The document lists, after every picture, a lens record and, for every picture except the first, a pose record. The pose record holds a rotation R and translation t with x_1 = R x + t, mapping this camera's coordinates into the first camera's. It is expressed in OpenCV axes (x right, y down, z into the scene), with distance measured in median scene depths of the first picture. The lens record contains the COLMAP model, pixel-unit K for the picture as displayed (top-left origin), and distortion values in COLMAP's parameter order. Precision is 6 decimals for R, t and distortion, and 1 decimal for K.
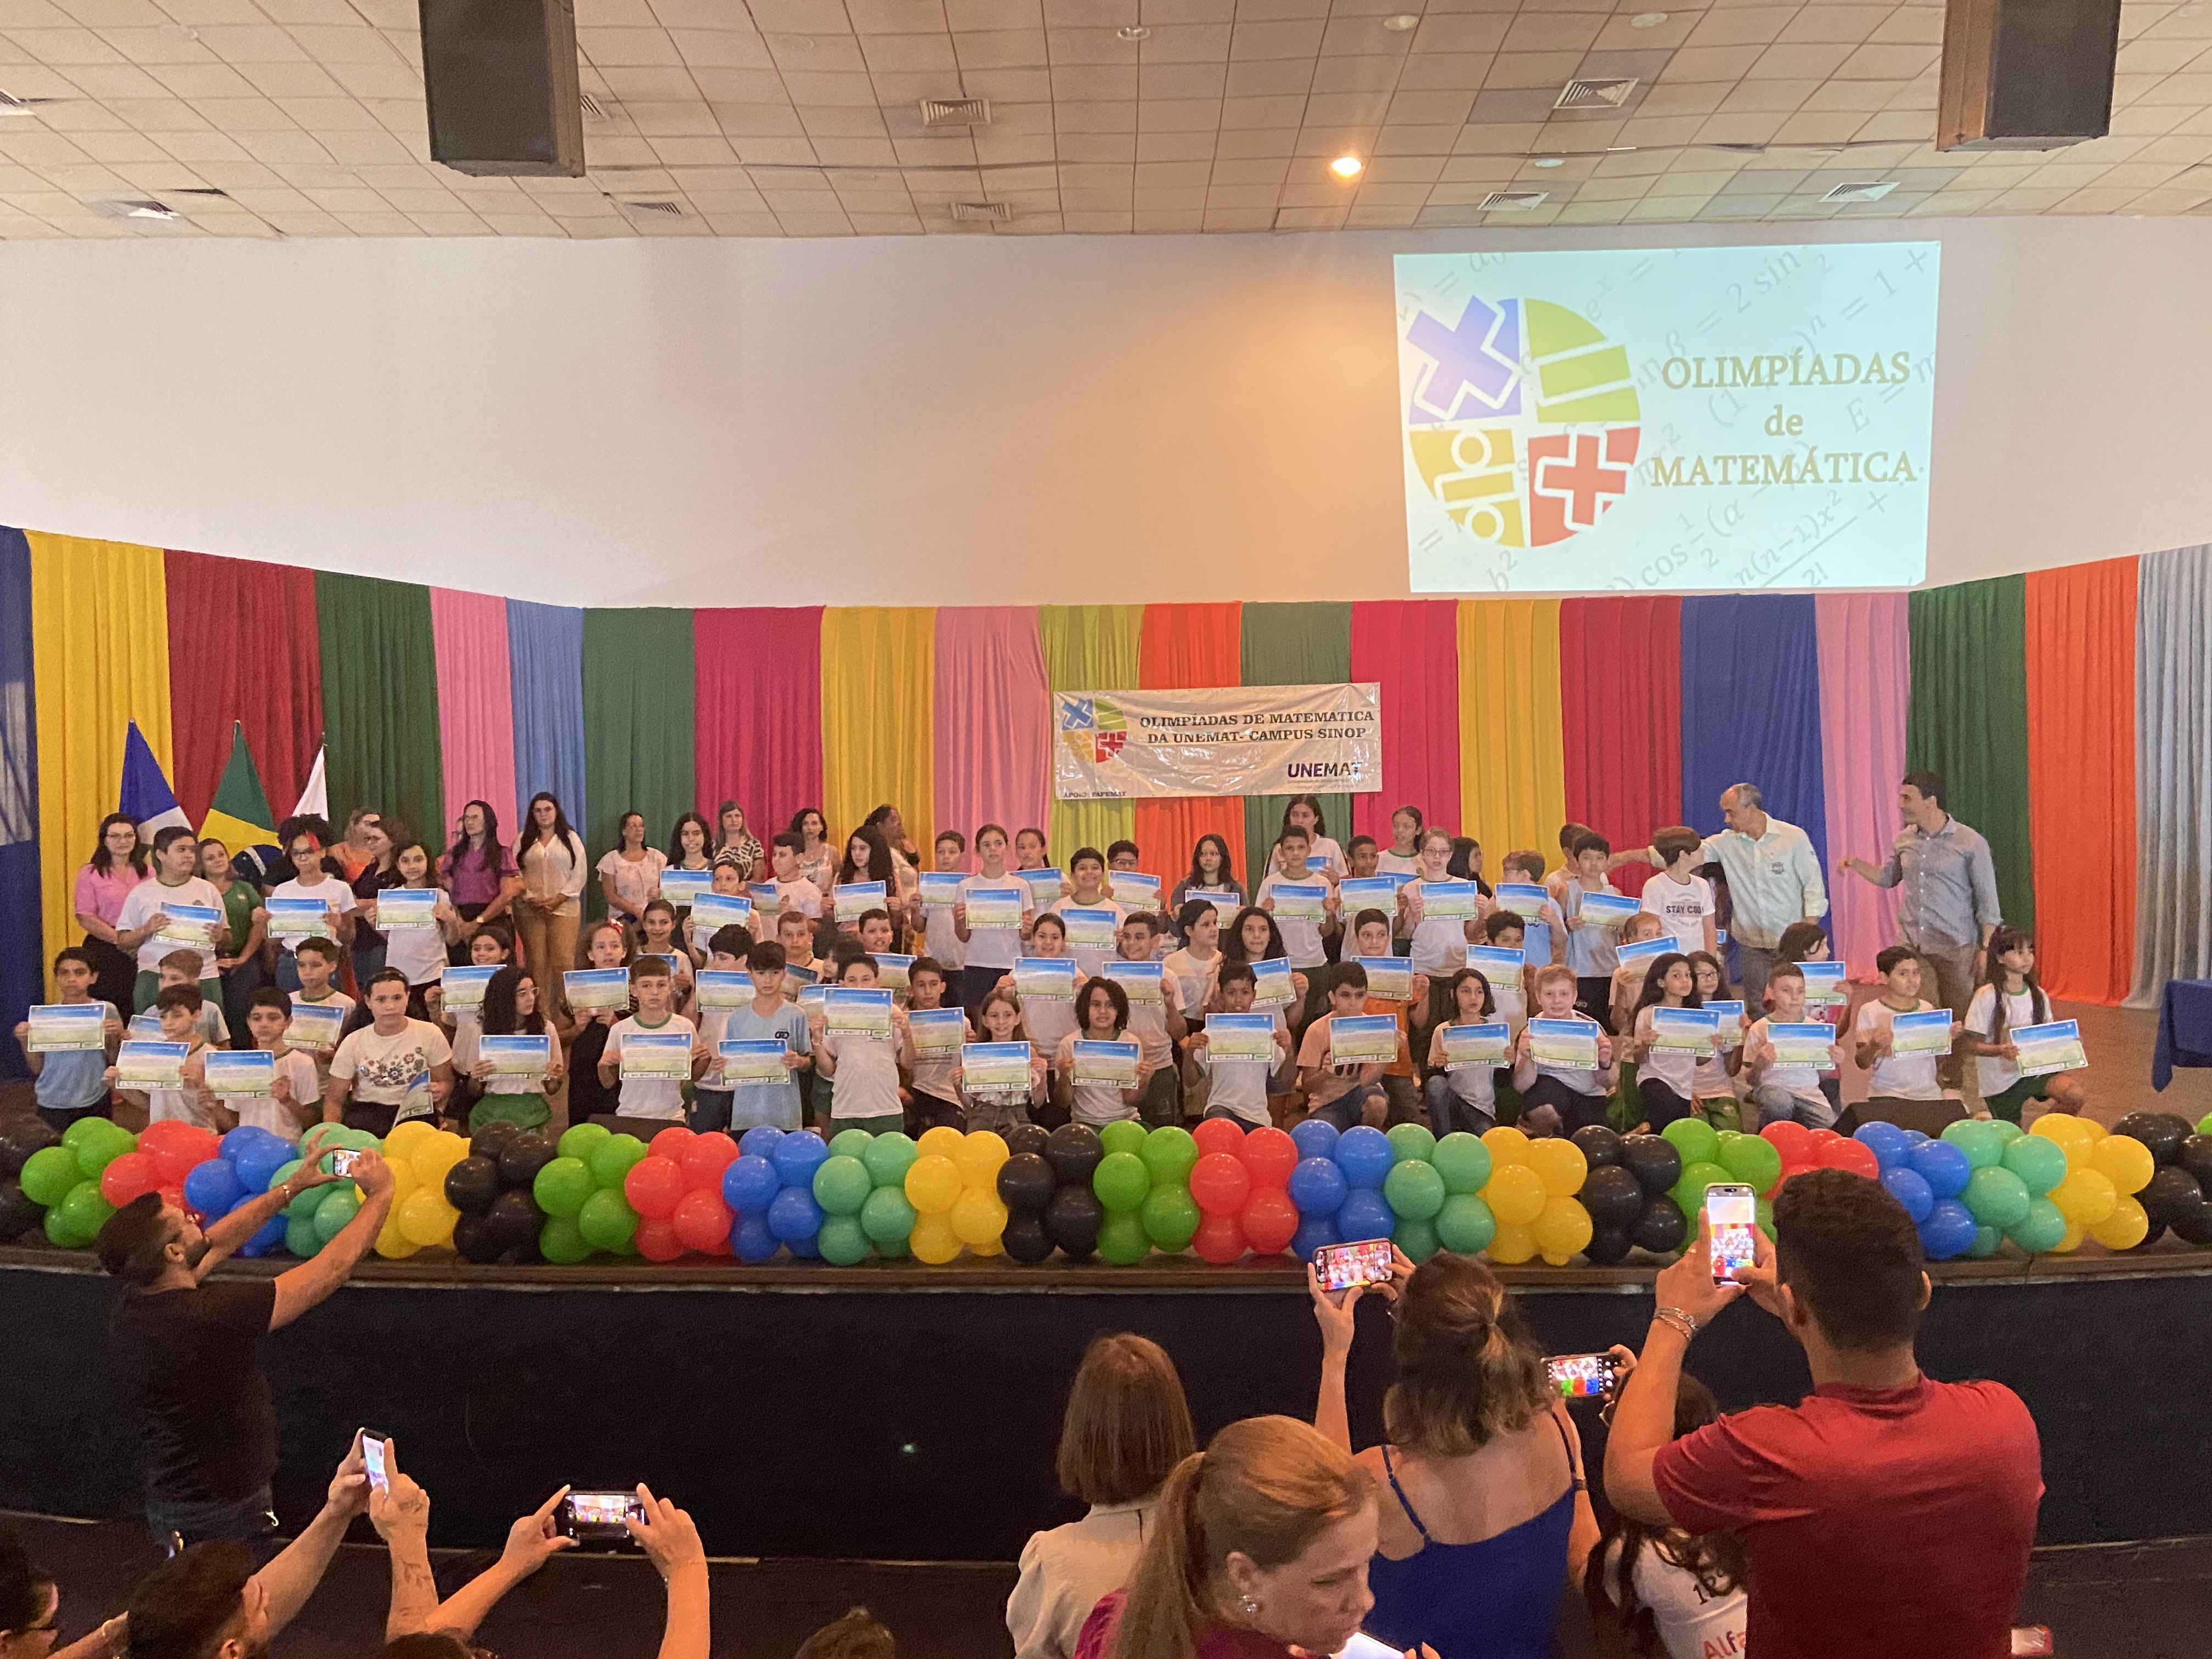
lens RADIAL K [[1830.7, 0, 1121.5], [0, 1830.7, 812.4], [0, 0, 1]] dist [0.086334, -0.056257]
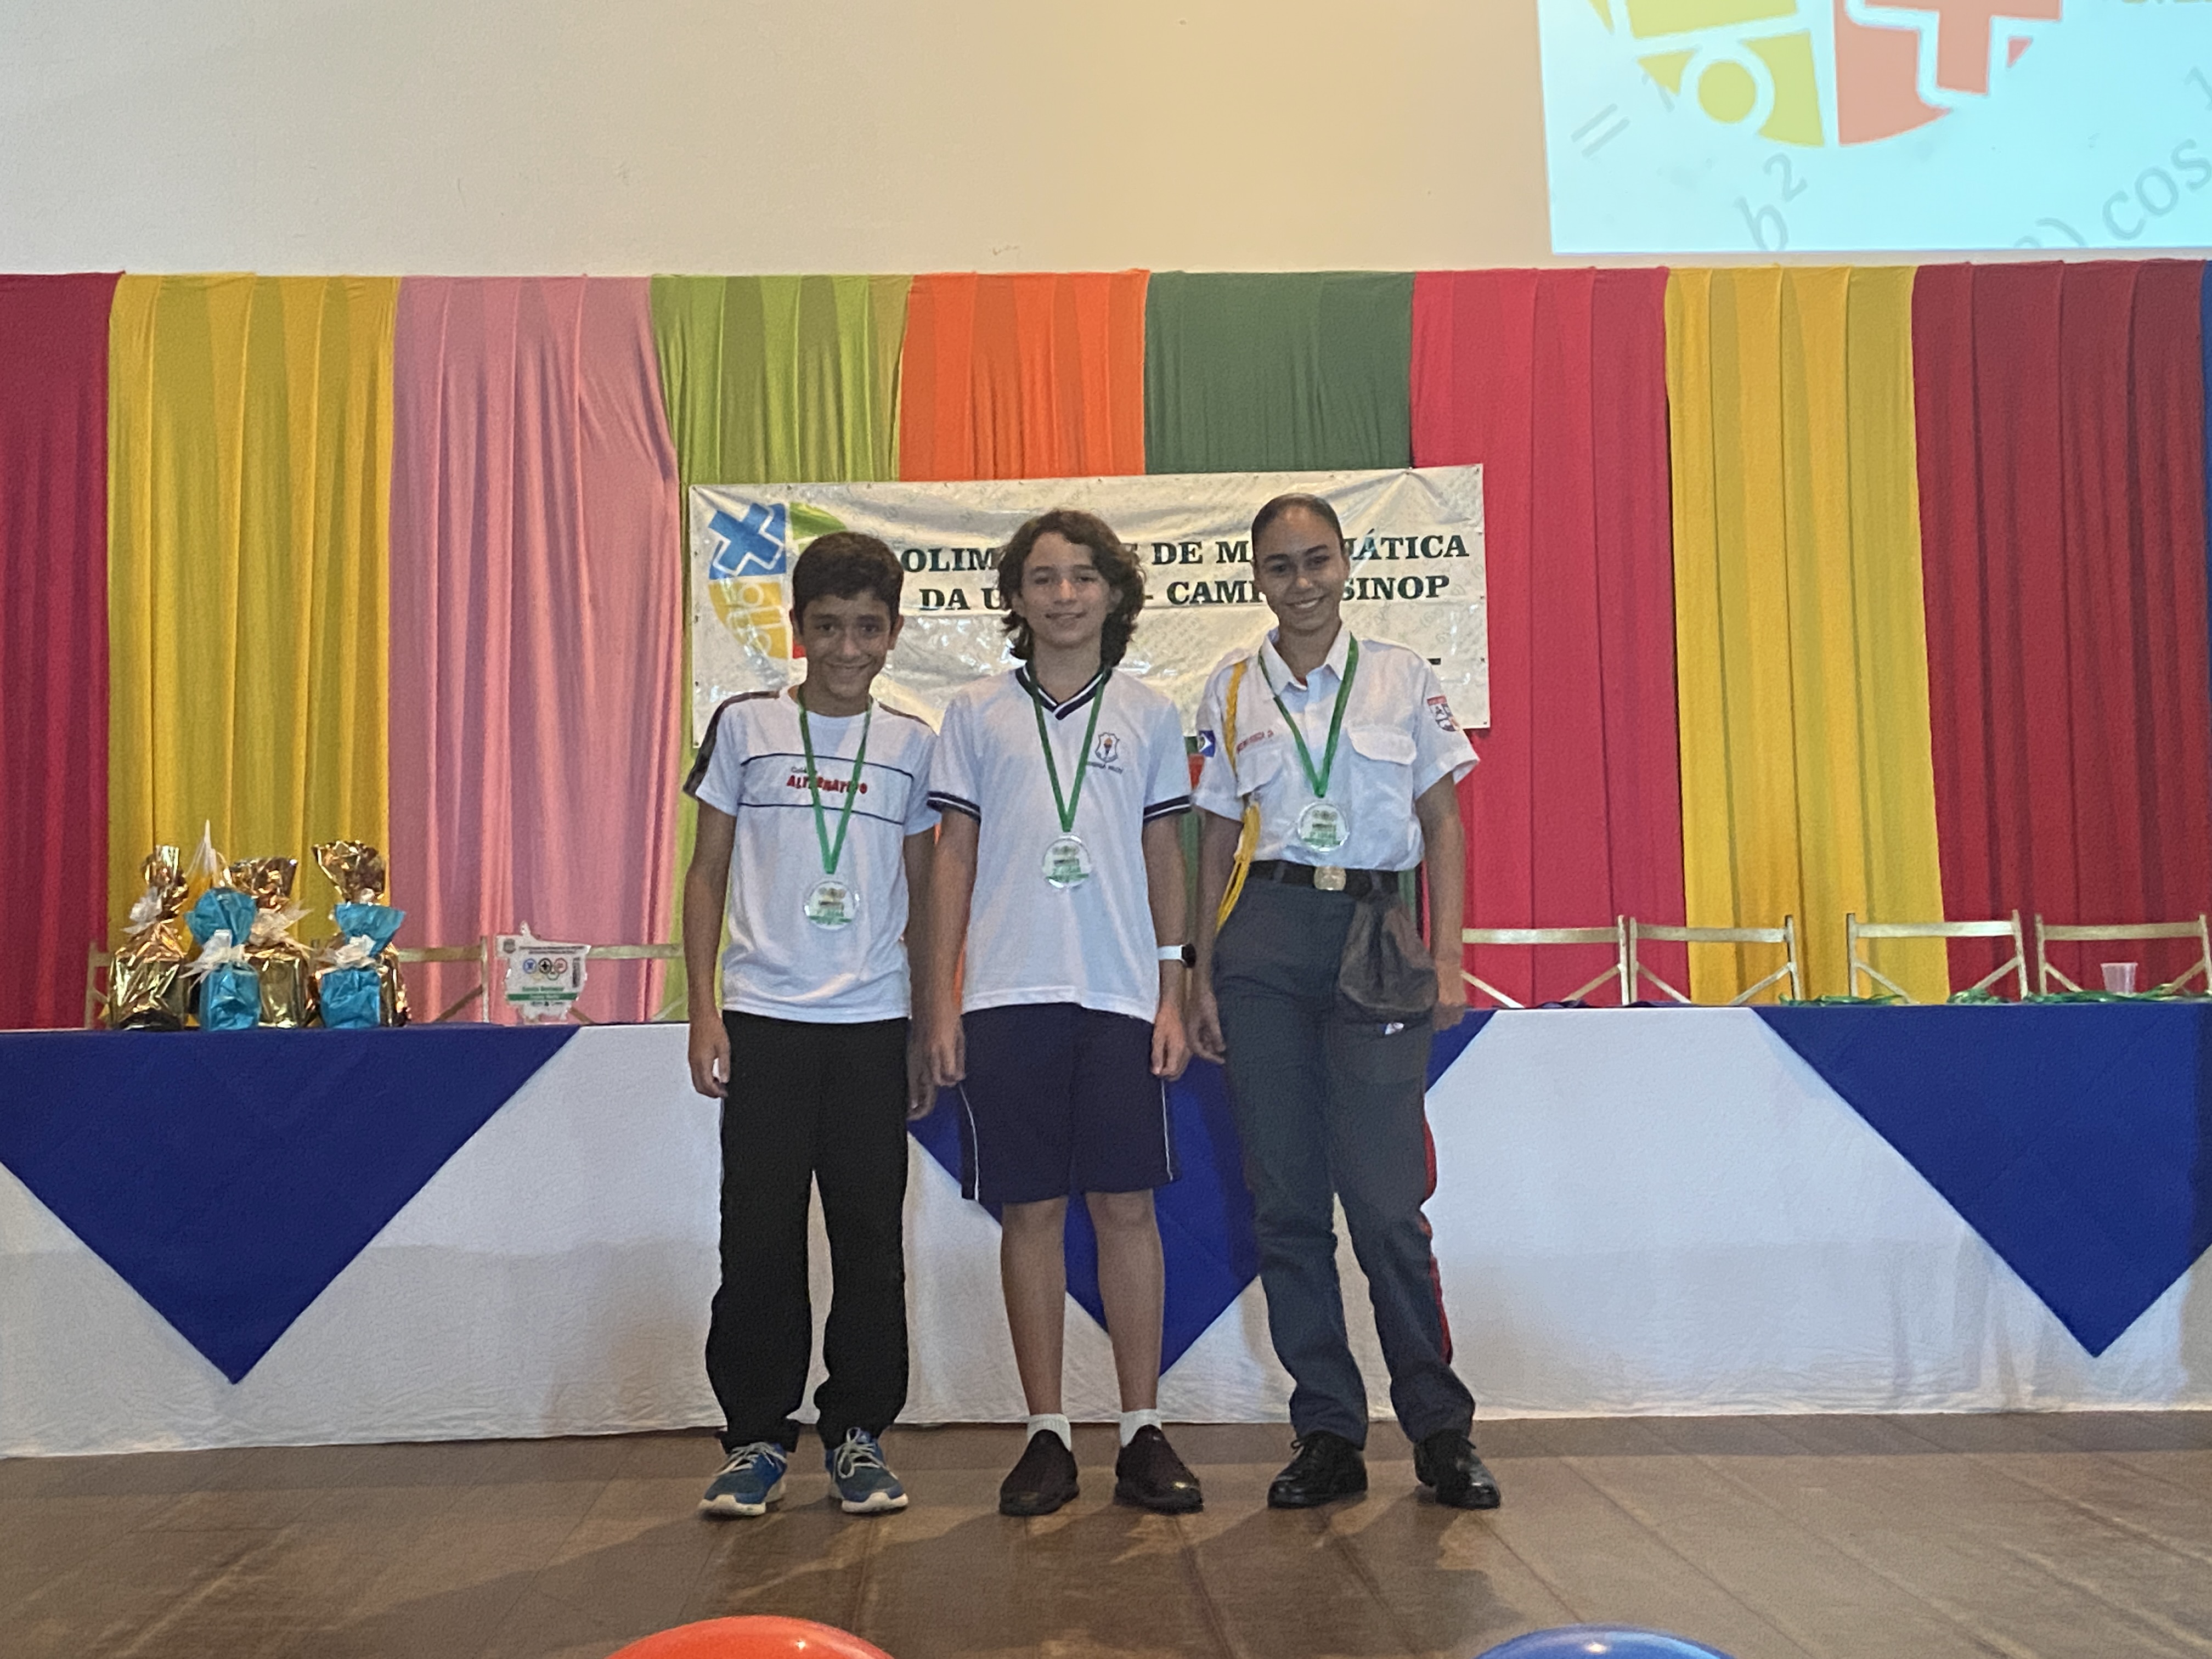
lens RADIAL K [[3012.3, 0, 1081.0], [0, 3012.3, 861.1], [0, 0, 1]] dist [0.079340, 0.000000]
pose [[0.999426, -0.001131, 0.033870, 0.027438], [0.002867, 0.998682, -0.051236, 0.052613], [-0.033768, 0.051304, 0.998112, 0.328517]]
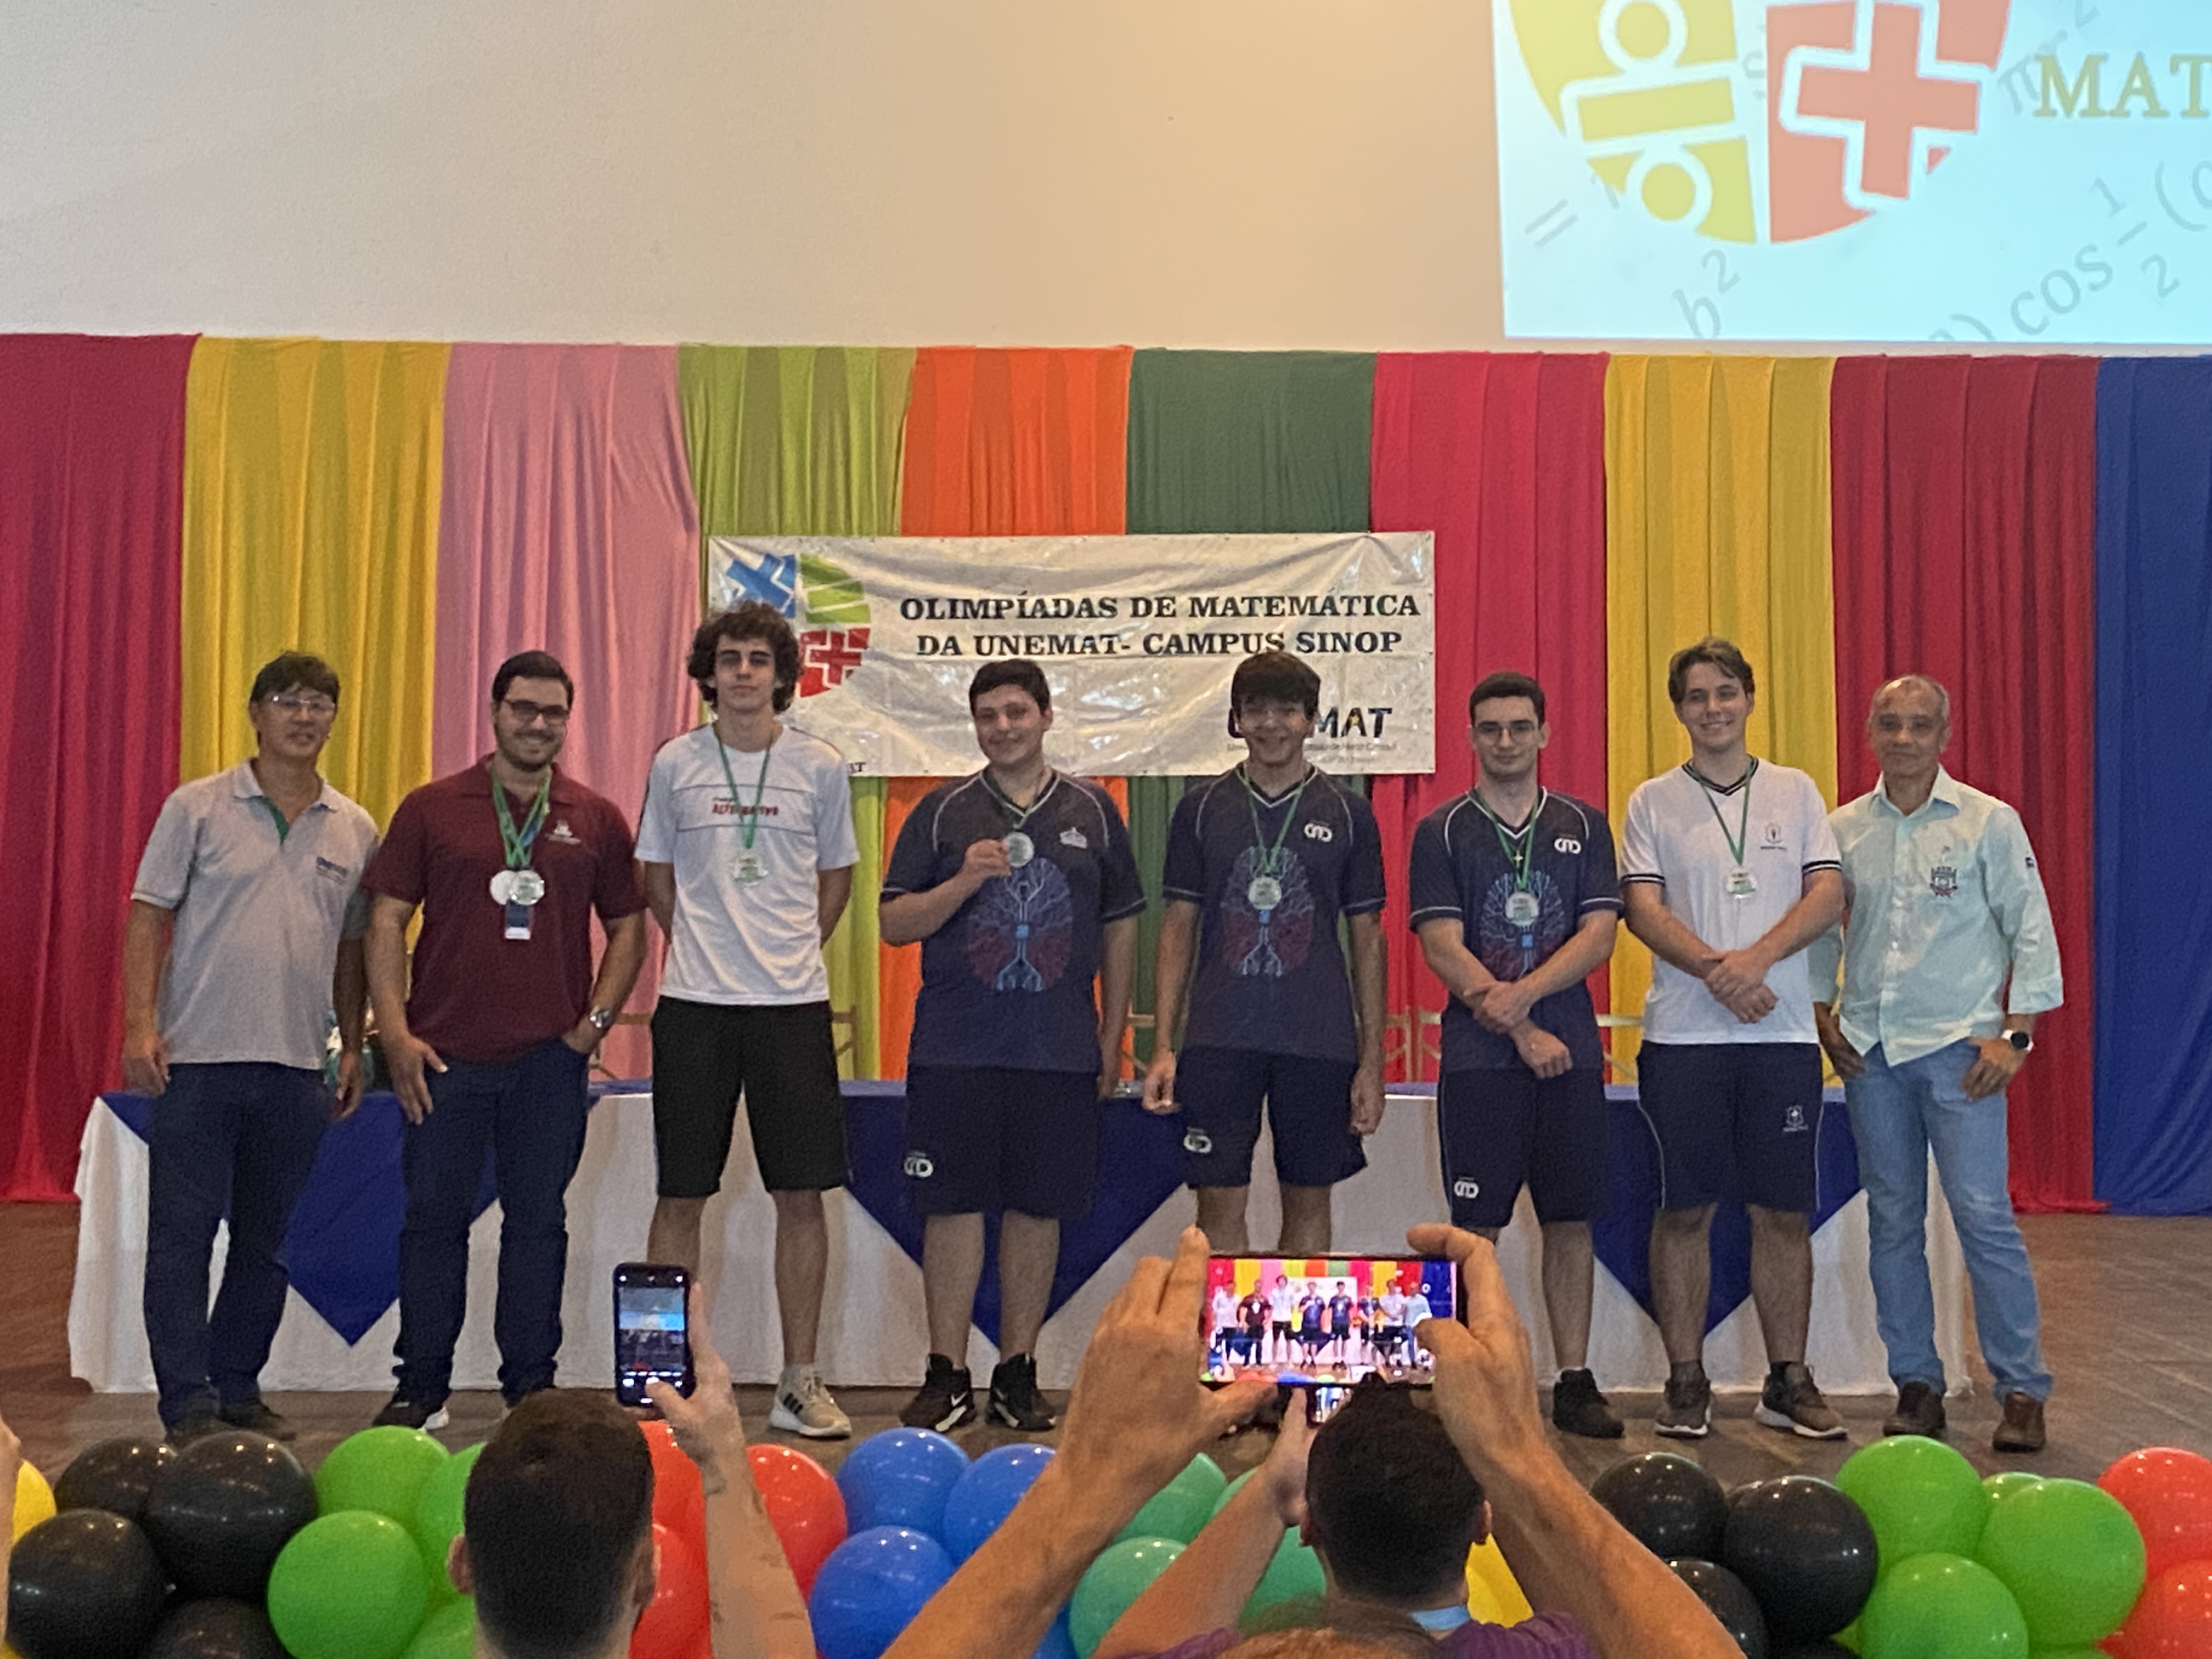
lens RADIAL K [[3656.9, 0, 1164.3], [0, 3656.9, 766.8], [0, 0, 1]] dist [0.086139, 0.000000]
pose [[0.999566, 0.019688, 0.021914, 0.055774], [-0.018744, 0.998922, -0.042466, 0.026346], [-0.022727, 0.042037, 0.998858, 0.104044]]
